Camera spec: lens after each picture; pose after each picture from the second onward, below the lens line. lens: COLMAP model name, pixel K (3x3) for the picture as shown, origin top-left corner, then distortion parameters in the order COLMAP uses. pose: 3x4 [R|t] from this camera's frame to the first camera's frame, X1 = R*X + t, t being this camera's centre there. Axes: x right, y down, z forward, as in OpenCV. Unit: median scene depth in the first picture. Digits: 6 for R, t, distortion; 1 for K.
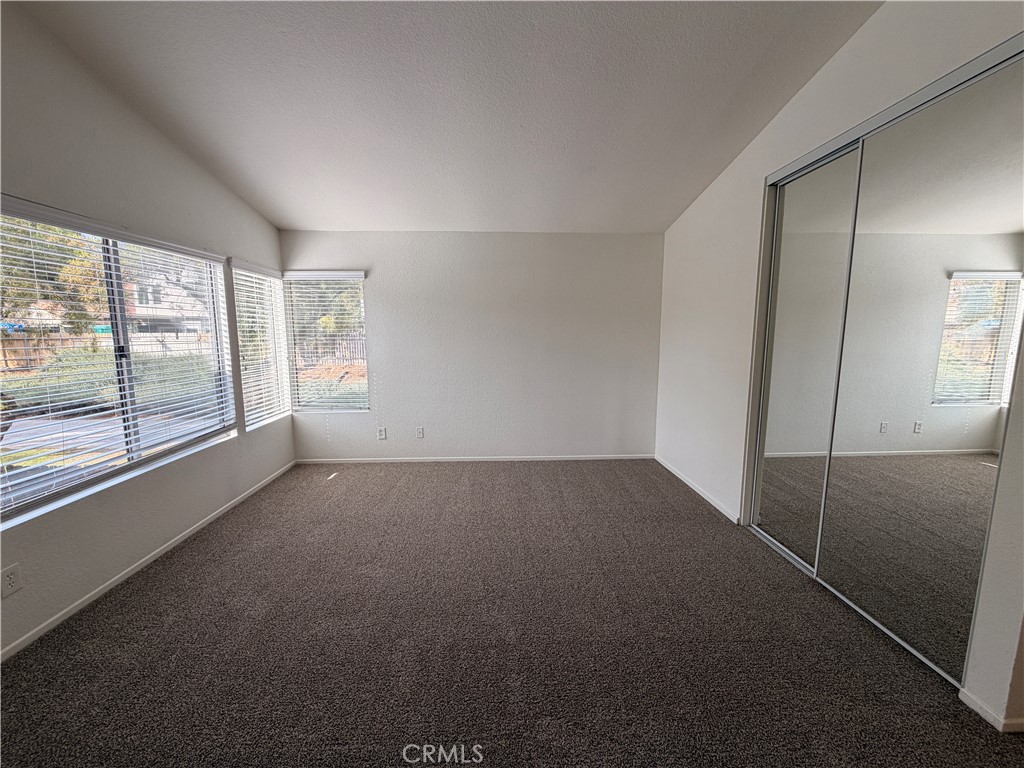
lens RADIAL K [[410.2, 0, 510.1], [0, 410.2, 386.9], [0, 0, 1]] dist [-0.002243, 0.000203]
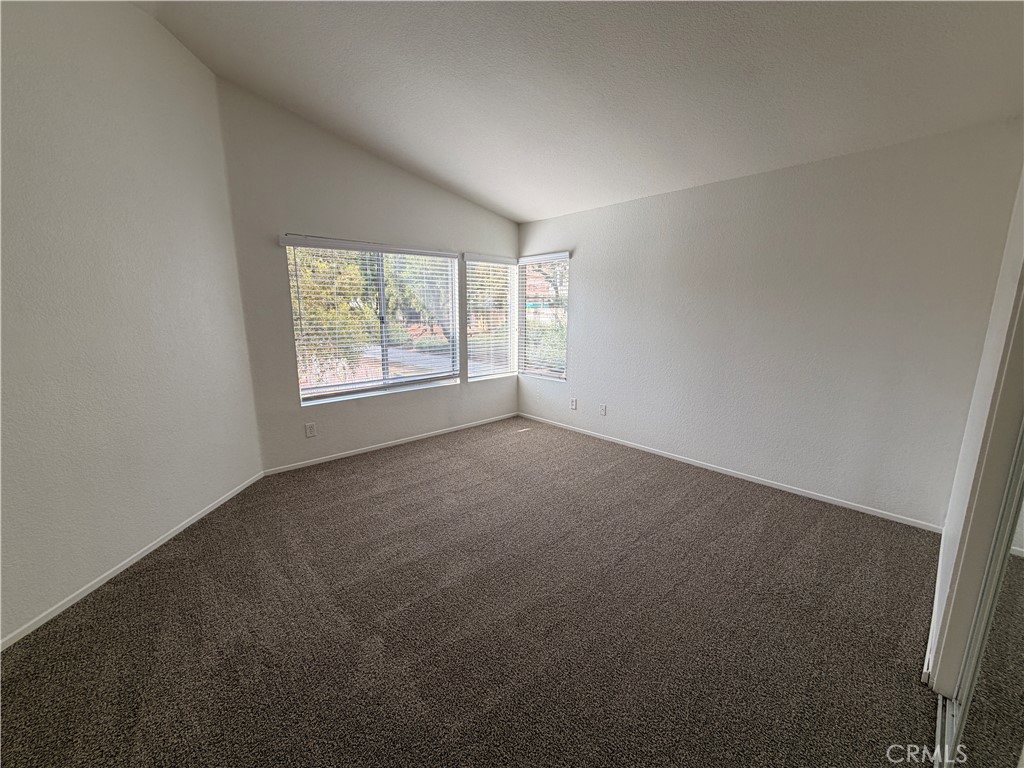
lens RADIAL K [[410.2, 0, 508.8], [0, 410.2, 383.2], [0, 0, 1]] dist [-0.002243, 0.000203]
pose [[0.641992, 0.144085, -0.753051, 0.408760], [-0.107799, 0.989390, 0.097405, -0.028036], [0.759095, 0.018645, 0.650713, 0.183203]]
